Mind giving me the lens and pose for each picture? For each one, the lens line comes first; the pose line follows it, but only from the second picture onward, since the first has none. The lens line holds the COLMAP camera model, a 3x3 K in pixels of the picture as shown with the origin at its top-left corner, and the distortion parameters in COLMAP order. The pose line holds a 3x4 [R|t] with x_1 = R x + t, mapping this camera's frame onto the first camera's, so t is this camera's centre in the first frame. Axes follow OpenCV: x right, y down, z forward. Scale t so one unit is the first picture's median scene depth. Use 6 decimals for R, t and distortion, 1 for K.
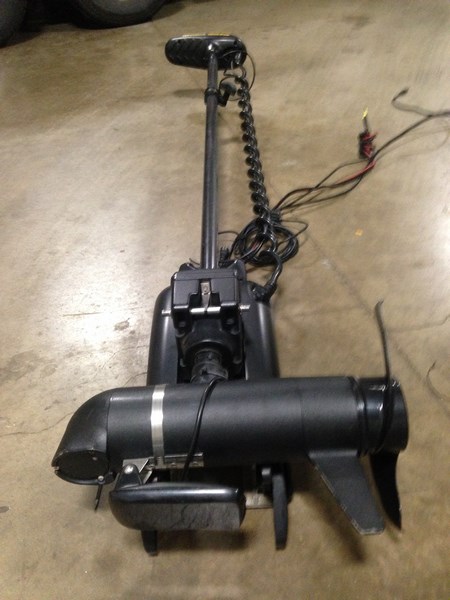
lens RADIAL K [[535.7, 0, 225.0], [0, 535.7, 300.0], [0, 0, 1]] dist [0.151386, -0.237220]
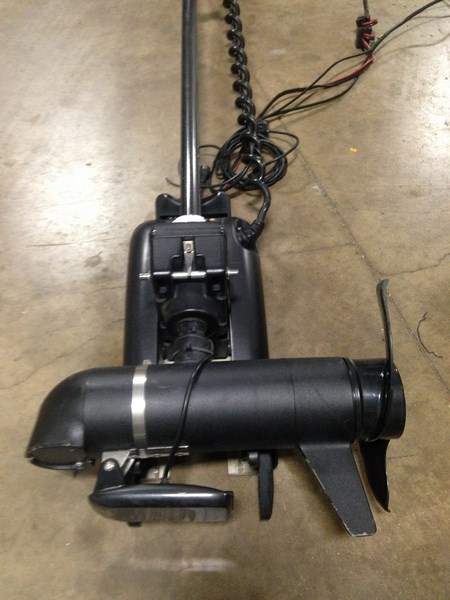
lens RADIAL K [[535.7, 0, 225.0], [0, 535.7, 300.0], [0, 0, 1]] dist [0.151386, -0.237220]
pose [[0.998498, 0.006304, 0.054432, -0.018241], [-0.018945, 0.971814, 0.234986, -0.112232], [-0.051417, -0.235664, 0.970473, 0.086782]]
